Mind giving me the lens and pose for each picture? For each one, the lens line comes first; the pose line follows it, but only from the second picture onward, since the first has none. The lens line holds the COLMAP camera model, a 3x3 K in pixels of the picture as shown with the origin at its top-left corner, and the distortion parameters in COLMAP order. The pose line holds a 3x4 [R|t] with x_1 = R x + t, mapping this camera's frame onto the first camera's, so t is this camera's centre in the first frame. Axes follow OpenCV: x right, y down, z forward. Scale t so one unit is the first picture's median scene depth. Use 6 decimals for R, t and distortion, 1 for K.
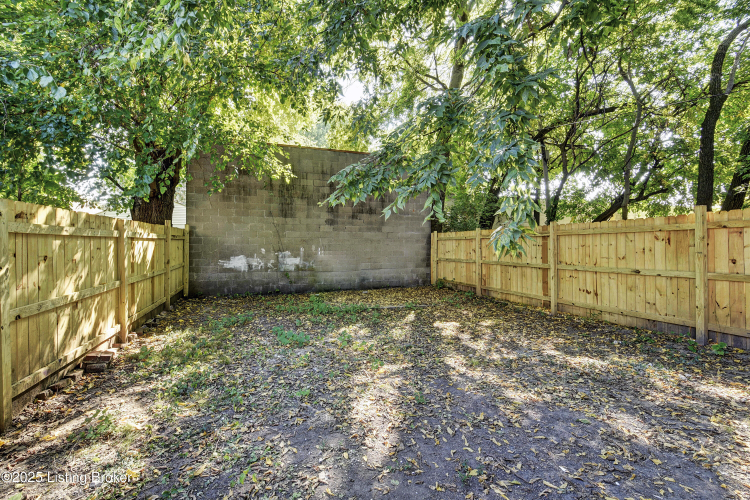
lens RADIAL K [[328.0, 0, 374.0], [0, 328.0, 247.3], [0, 0, 1]] dist [0.004309, 0.000290]
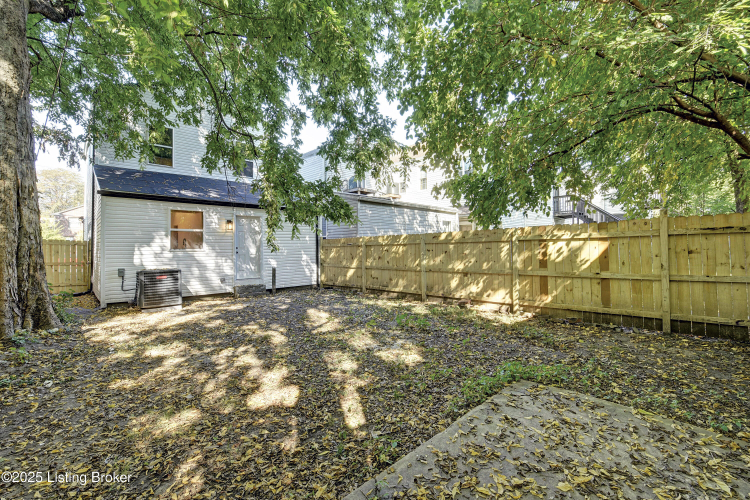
lens RADIAL K [[328.0, 0, 373.7], [0, 328.0, 248.1], [0, 0, 1]] dist [0.004309, 0.000290]
pose [[-0.911420, 0.011587, -0.411314, 0.376018], [0.012300, 0.999924, 0.000914, -0.004223], [0.411293, -0.004227, -0.911493, 1.999641]]
